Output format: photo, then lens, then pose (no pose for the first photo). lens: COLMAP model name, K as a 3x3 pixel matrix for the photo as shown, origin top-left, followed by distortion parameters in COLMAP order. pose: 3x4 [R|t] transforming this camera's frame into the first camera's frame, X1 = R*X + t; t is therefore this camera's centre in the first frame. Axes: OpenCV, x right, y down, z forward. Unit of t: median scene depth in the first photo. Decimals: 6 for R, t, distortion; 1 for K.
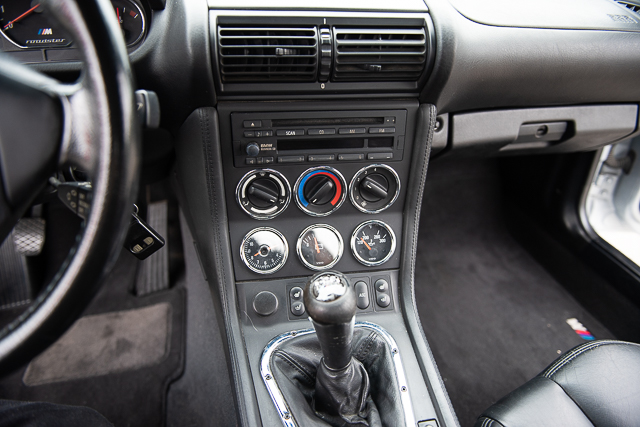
lens RADIAL K [[417.3, 0, 320.0], [0, 417.3, 213.5], [0, 0, 1]] dist [-0.062171, -0.000353]
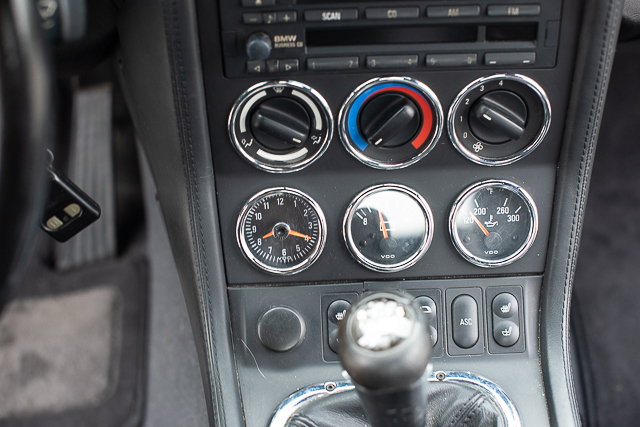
lens RADIAL K [[979.4, 0, 319.9], [0, 979.4, 201.3], [0, 0, 1]] dist [-0.264996, 0.728384]
pose [[0.987971, 0.044633, -0.148060, 0.096621], [-0.020645, 0.986941, 0.159752, -0.147458], [0.153257, -0.154774, 0.975990, -0.197629]]
